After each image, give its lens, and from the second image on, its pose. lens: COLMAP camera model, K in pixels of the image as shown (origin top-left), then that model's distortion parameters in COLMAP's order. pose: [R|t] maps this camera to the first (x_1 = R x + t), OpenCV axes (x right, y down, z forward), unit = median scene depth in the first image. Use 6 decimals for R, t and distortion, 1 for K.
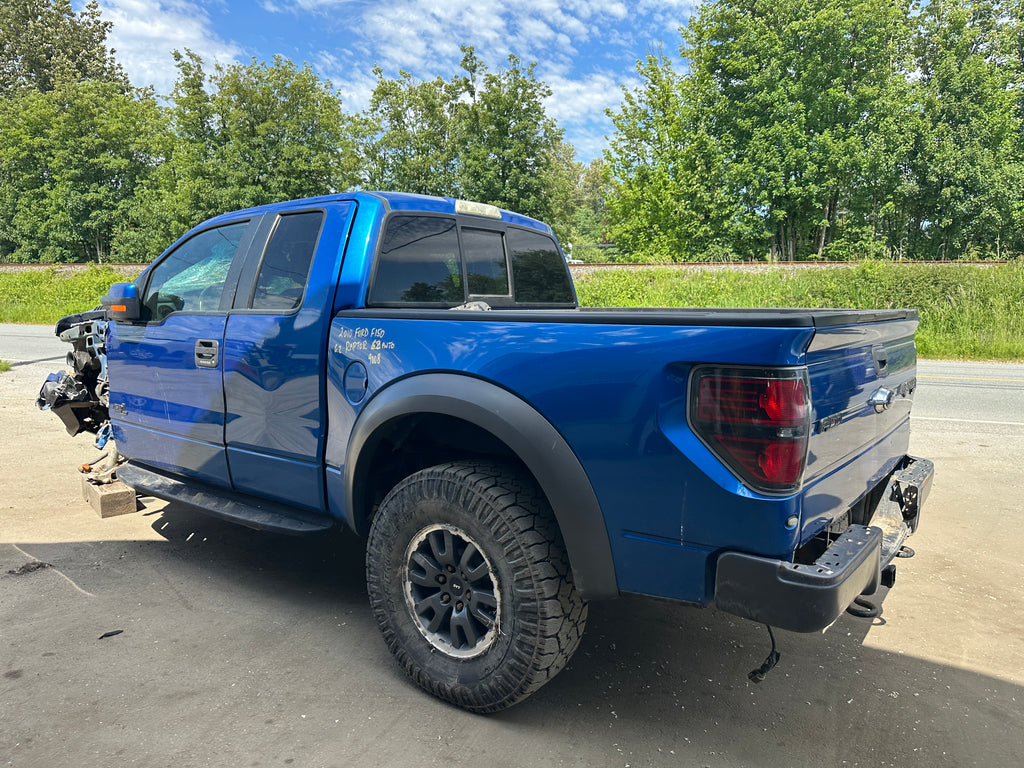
lens RADIAL K [[721.7, 0, 513.8], [0, 721.7, 381.8], [0, 0, 1]] dist [0.039272, -0.051149]
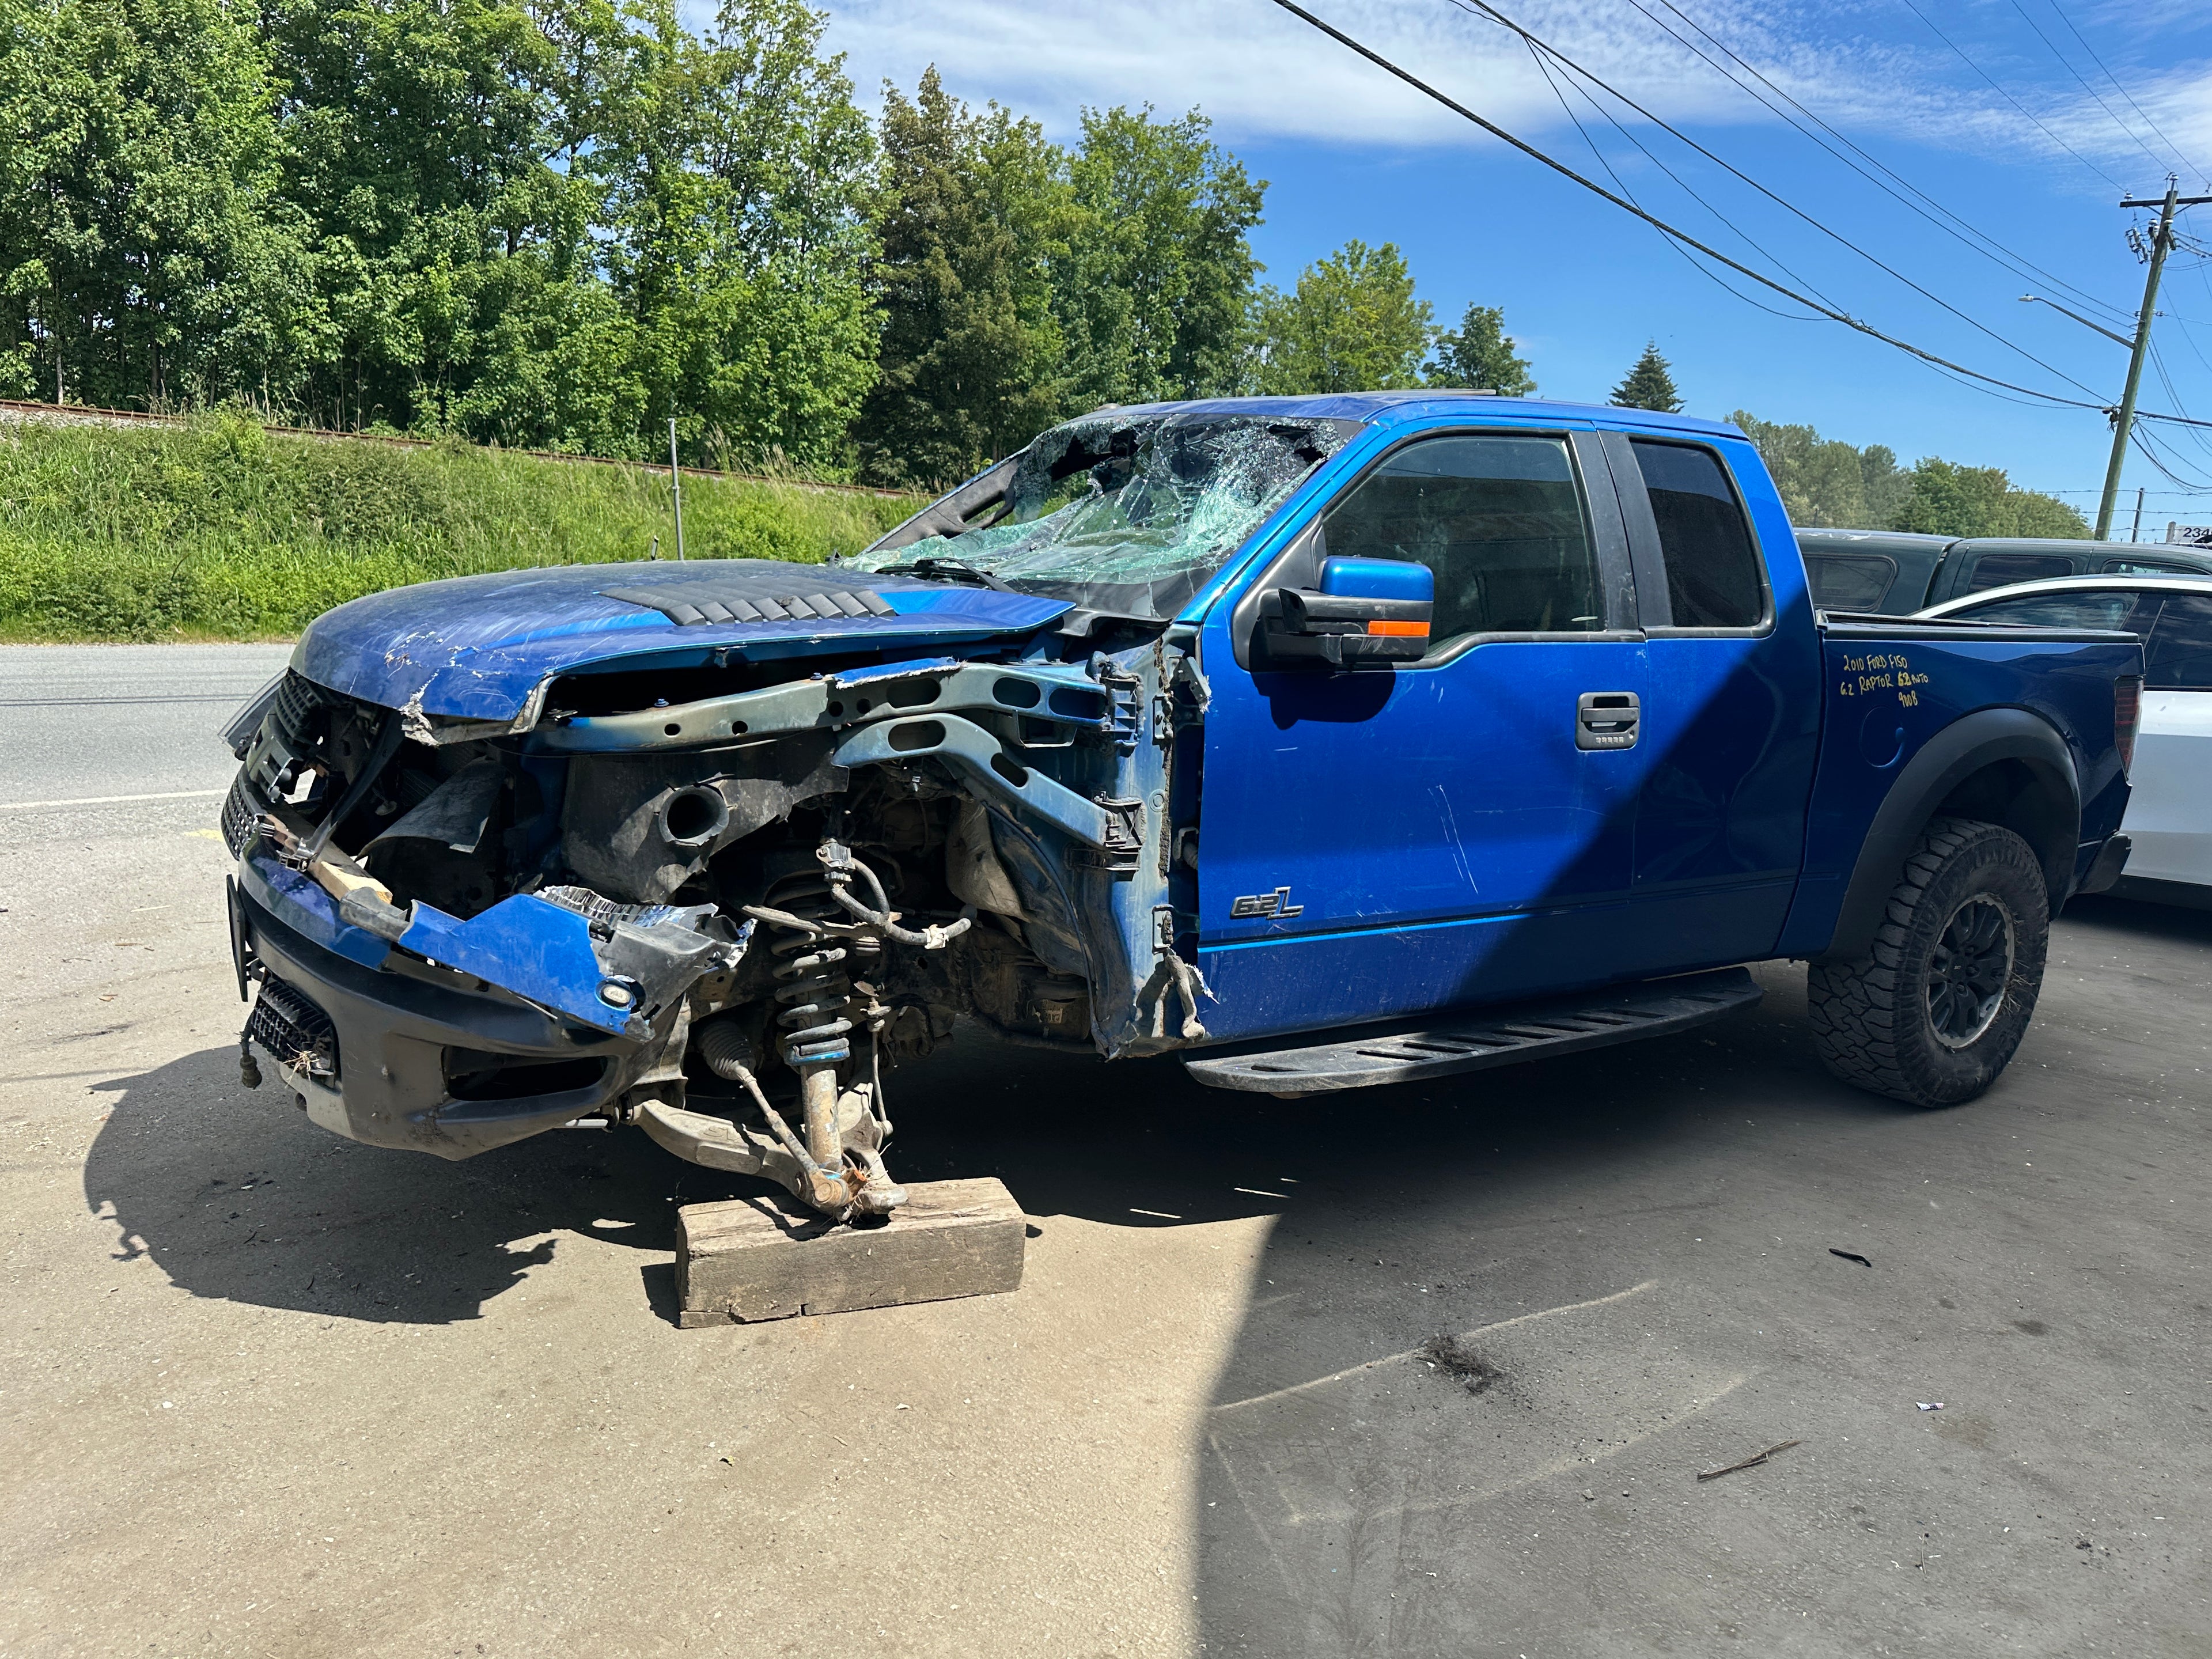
lens RADIAL K [[1561.3, 0, 1080.2], [0, 1561.3, 839.3], [0, 0, 1]] dist [0.049680, -0.048475]
pose [[0.341137, -0.160323, 0.926241, -1.092910], [0.059389, 0.987056, 0.148976, -0.099066], [-0.938136, 0.004188, 0.346242, 0.697553]]
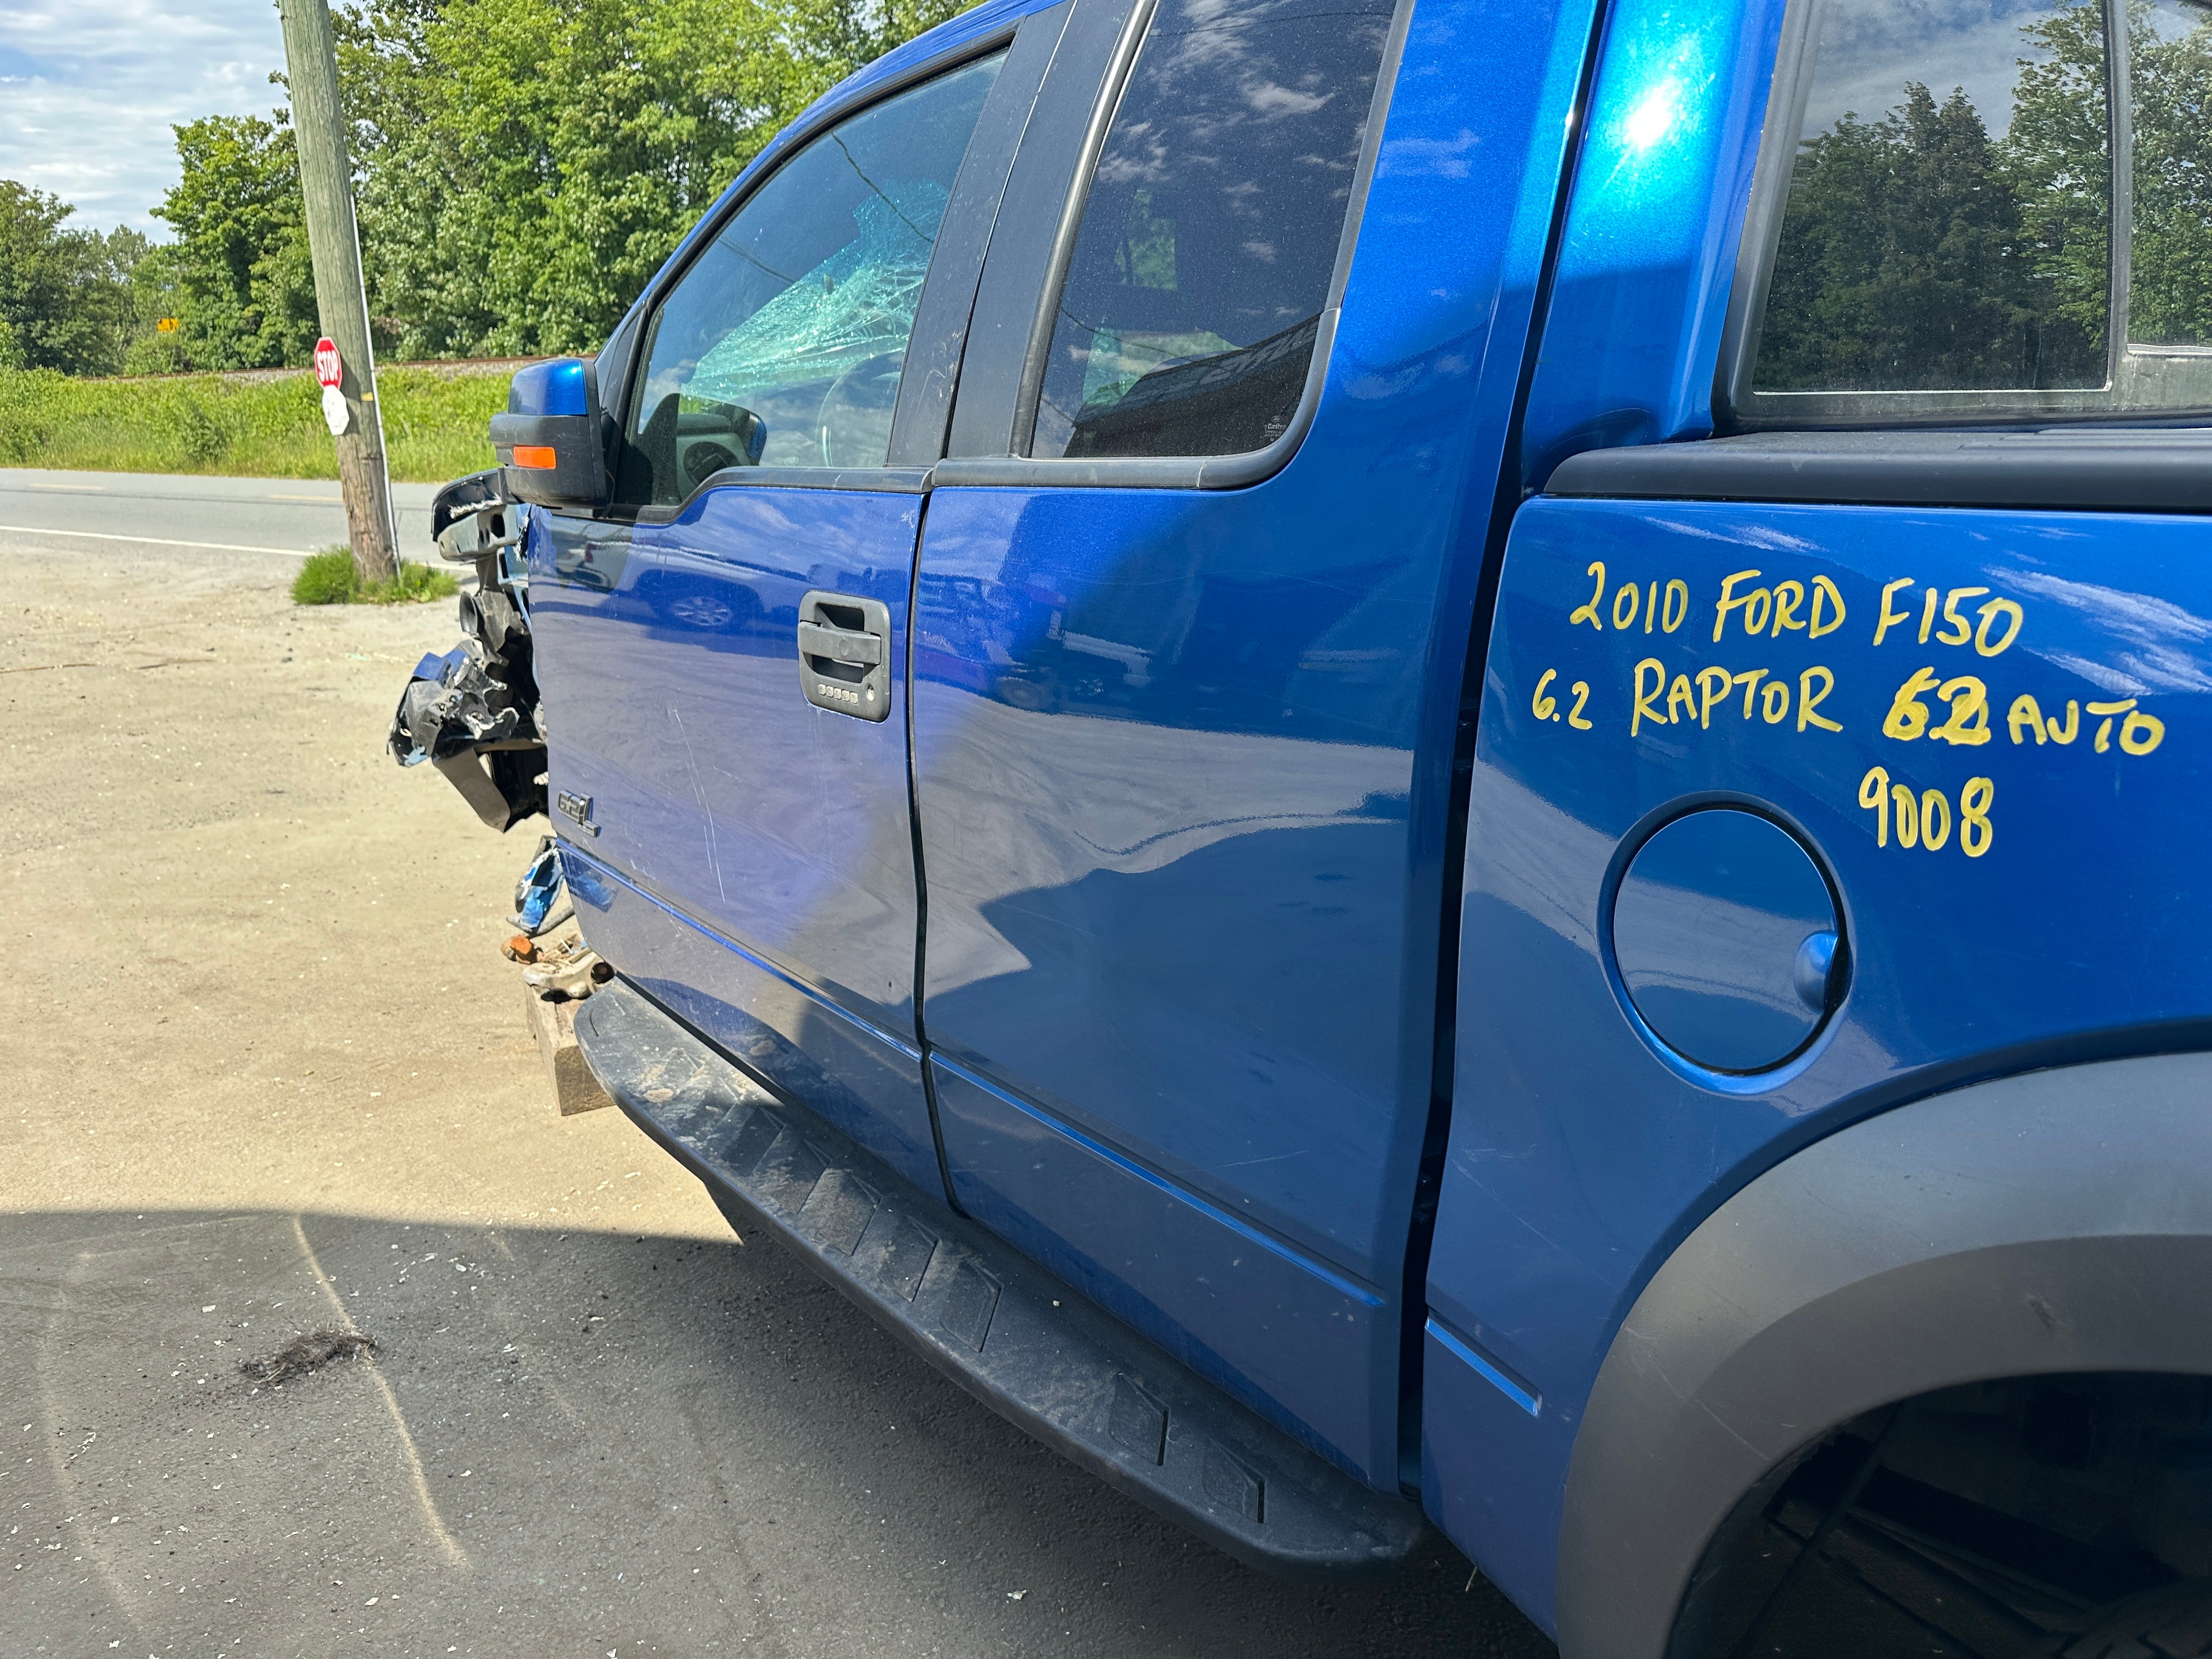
lens RADIAL K [[1553.5, 0, 1091.3], [0, 1553.5, 852.2], [0, 0, 1]] dist [0.046814, -0.040212]
pose [[0.966857, 0.044161, -0.251471, -0.154409], [-0.003348, 0.987036, 0.160462, -0.040760], [0.255298, -0.154302, 0.954471, 0.382571]]
